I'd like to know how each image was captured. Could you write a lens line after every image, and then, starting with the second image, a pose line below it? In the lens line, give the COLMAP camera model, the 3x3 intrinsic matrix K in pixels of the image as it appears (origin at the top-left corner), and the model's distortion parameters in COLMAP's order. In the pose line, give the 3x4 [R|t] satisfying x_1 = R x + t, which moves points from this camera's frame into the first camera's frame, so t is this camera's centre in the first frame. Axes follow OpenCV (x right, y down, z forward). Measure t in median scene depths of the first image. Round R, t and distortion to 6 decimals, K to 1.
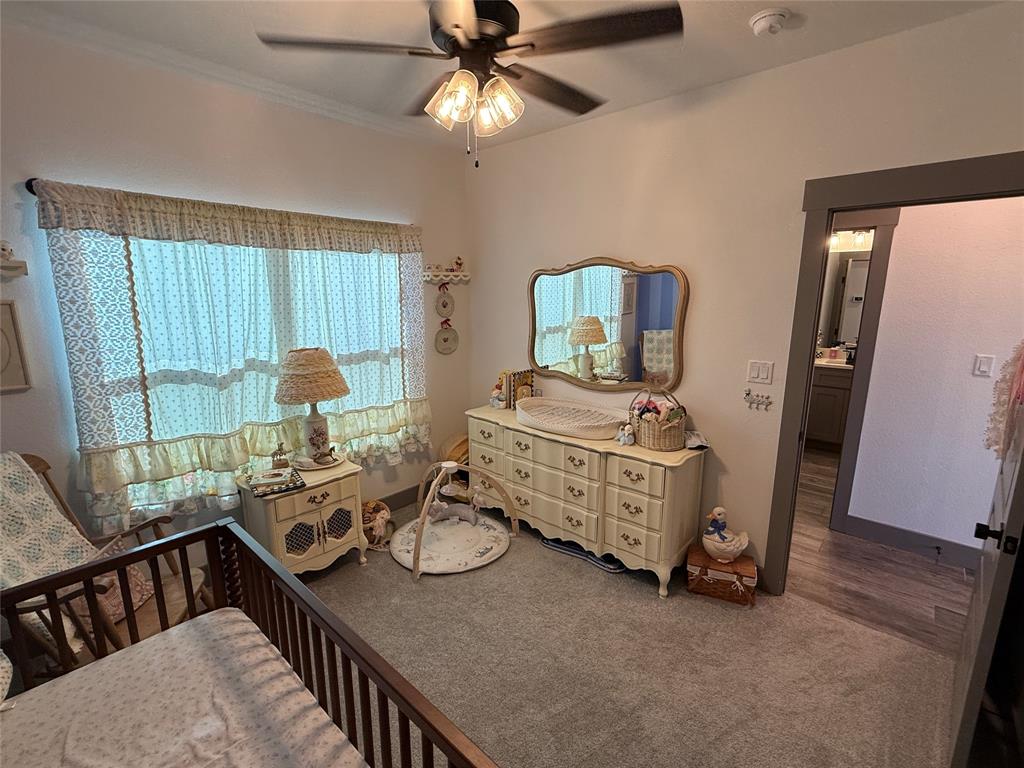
lens RADIAL K [[466.5, 0, 508.4], [0, 466.5, 385.7], [0, 0, 1]] dist [0.001277, 0.000291]
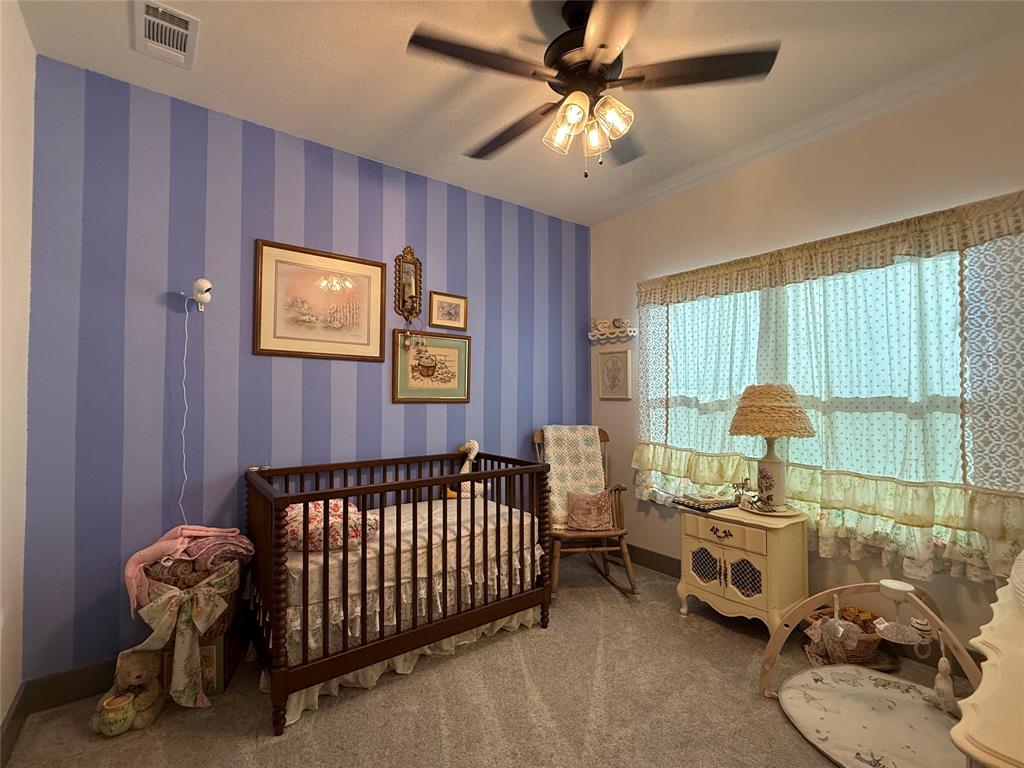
lens RADIAL K [[466.5, 0, 508.4], [0, 466.5, 385.7], [0, 0, 1]] dist [0.001277, 0.000291]
pose [[-0.185976, -0.019235, -0.982366, 0.629275], [-0.196588, 0.980321, 0.018022, 0.011791], [0.962687, 0.196473, -0.186098, 0.695320]]
